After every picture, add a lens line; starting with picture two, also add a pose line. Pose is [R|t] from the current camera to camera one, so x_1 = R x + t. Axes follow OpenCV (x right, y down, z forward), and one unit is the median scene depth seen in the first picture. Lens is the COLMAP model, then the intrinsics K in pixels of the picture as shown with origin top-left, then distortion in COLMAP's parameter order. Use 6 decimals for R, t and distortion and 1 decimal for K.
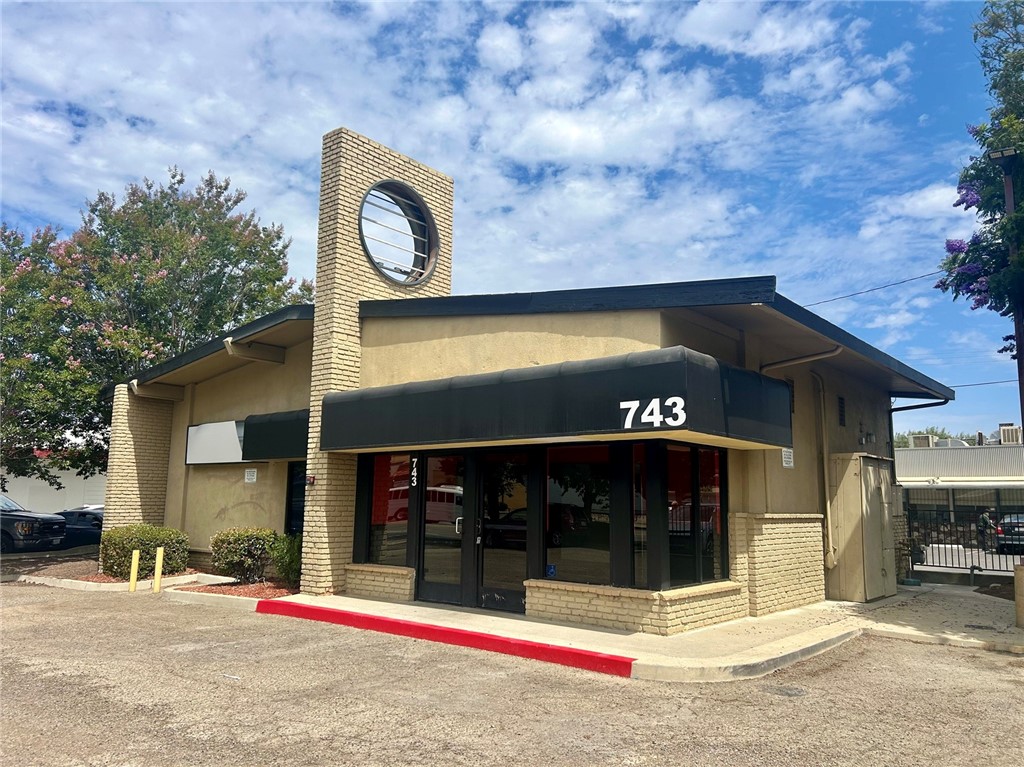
lens RADIAL K [[783.9, 0, 543.5], [0, 783.9, 354.6], [0, 0, 1]] dist [0.066828, -0.073445]
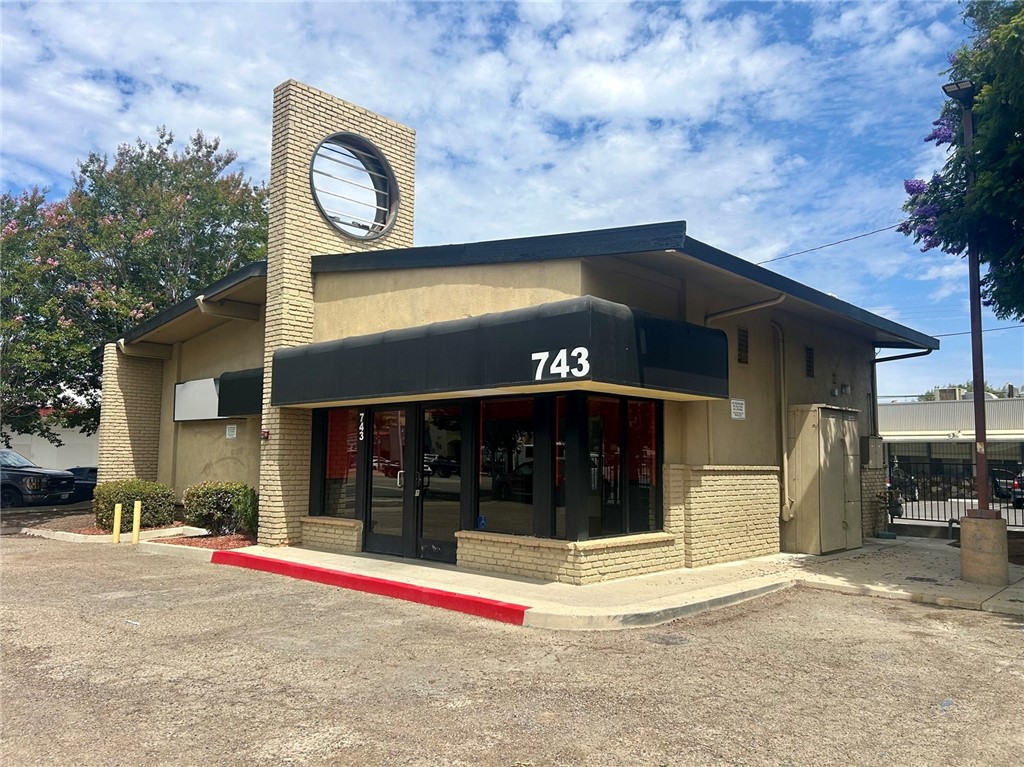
lens RADIAL K [[783.9, 0, 545.0], [0, 783.9, 345.5], [0, 0, 1]] dist [0.066828, -0.073445]
pose [[0.998518, -0.011142, -0.053262, 0.115657], [0.013335, 0.999070, 0.041009, 0.008163], [0.052756, -0.041659, 0.997738, 0.013596]]
